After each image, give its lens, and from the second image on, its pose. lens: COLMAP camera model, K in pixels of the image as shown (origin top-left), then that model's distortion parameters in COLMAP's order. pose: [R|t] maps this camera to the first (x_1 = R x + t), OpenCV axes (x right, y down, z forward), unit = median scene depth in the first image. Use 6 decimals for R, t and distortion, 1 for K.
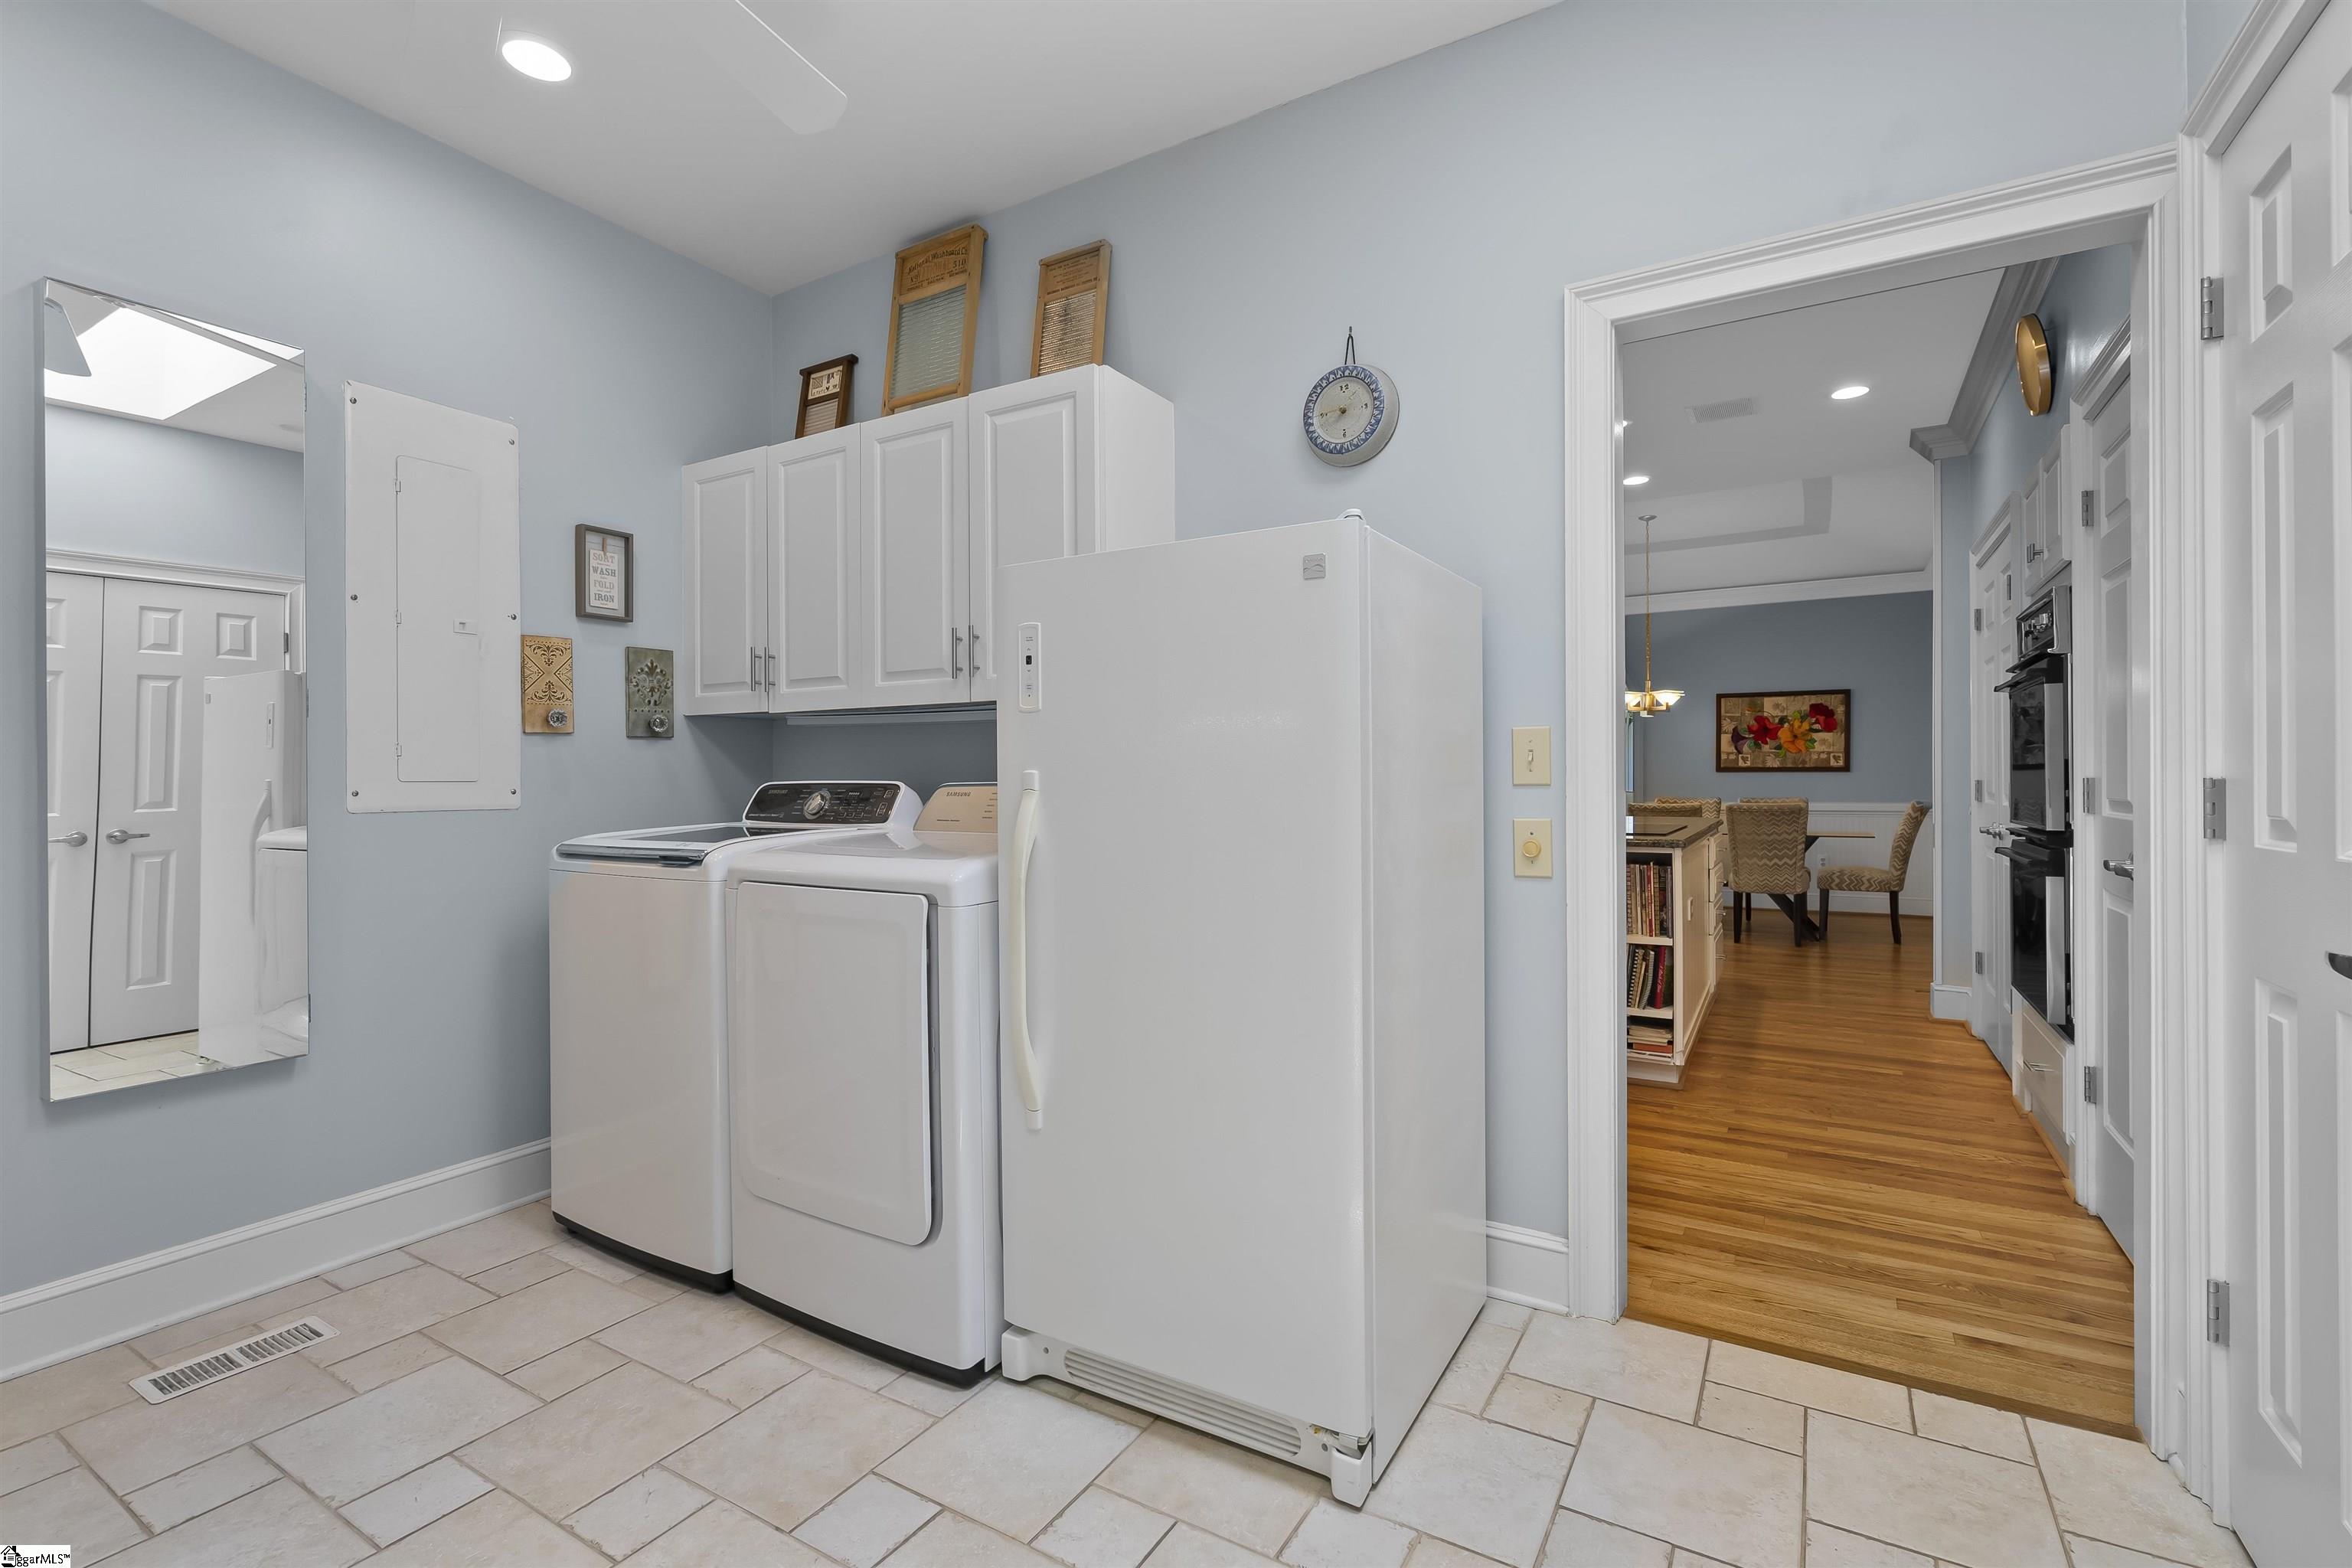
lens RADIAL K [[1067.4, 0, 1165.3], [0, 1067.4, 778.6], [0, 0, 1]] dist [-0.001117, -0.000021]
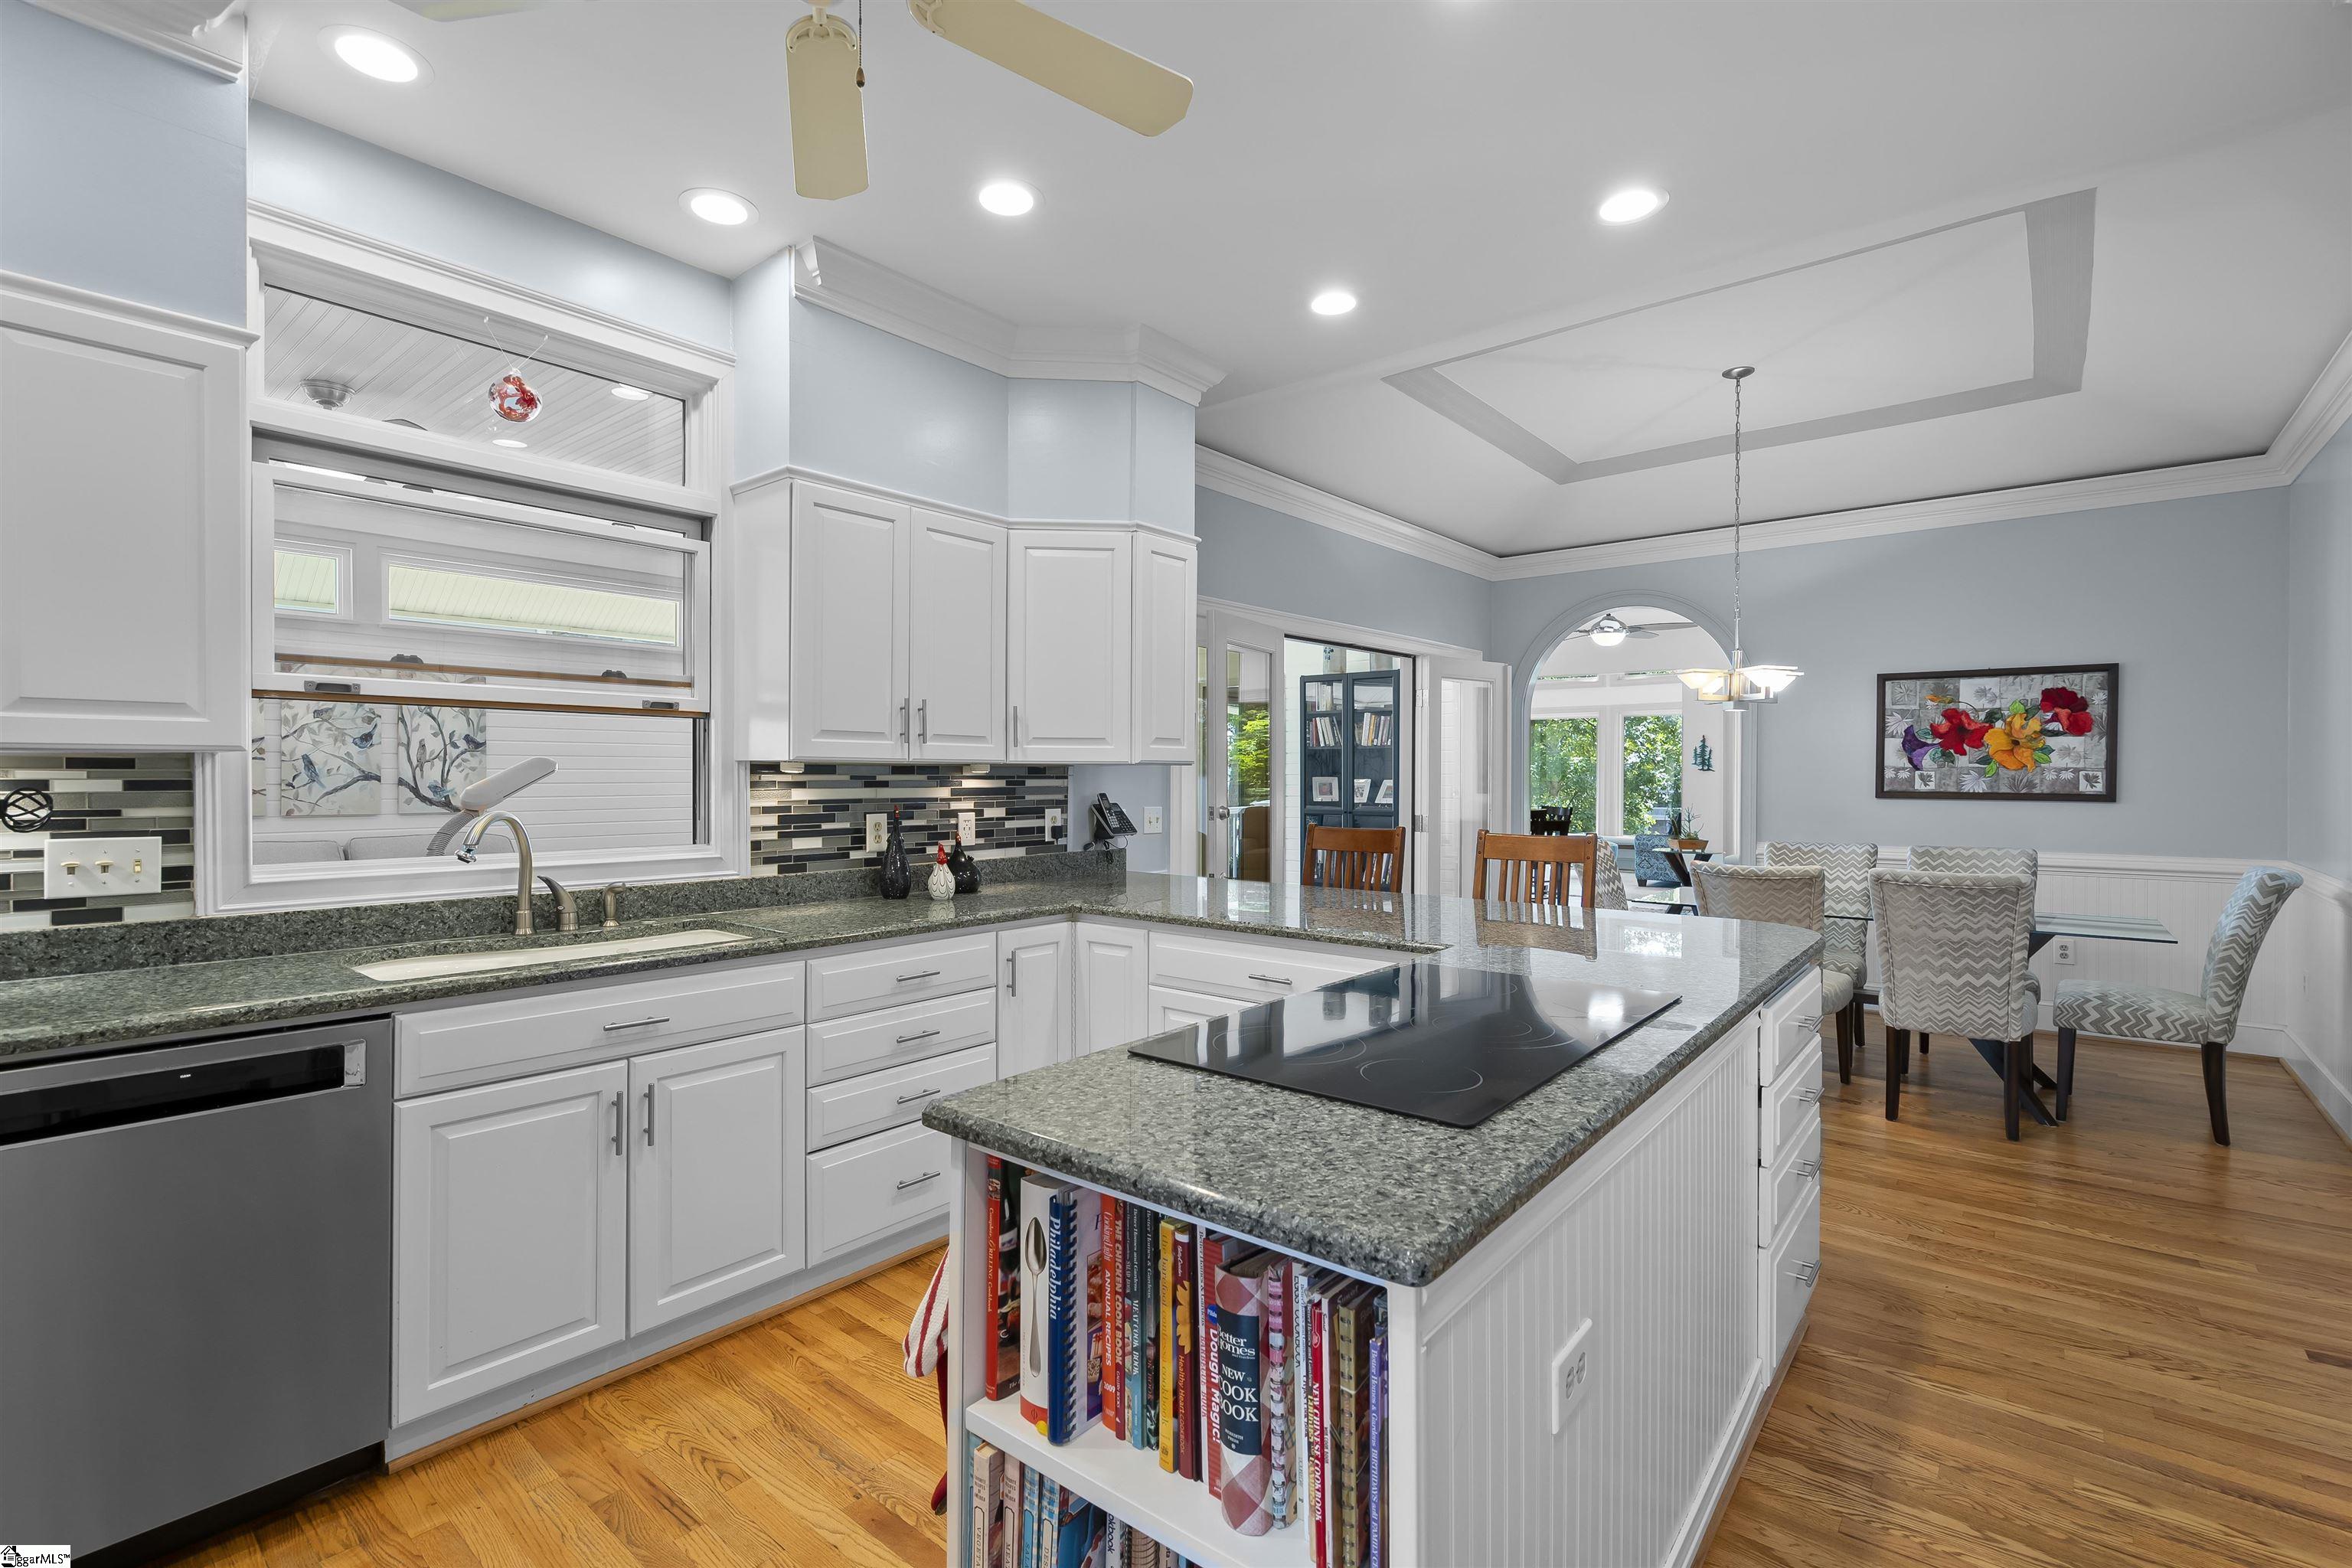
lens RADIAL K [[1067.4, 0, 1165.2], [0, 1067.4, 778.3], [0, 0, 1]] dist [-0.001117, -0.000021]
pose [[0.989269, 0.005826, -0.145988, 0.202530], [-0.005014, 0.999970, 0.005930, -0.020514], [0.146018, -0.005135, 0.989269, 0.332088]]
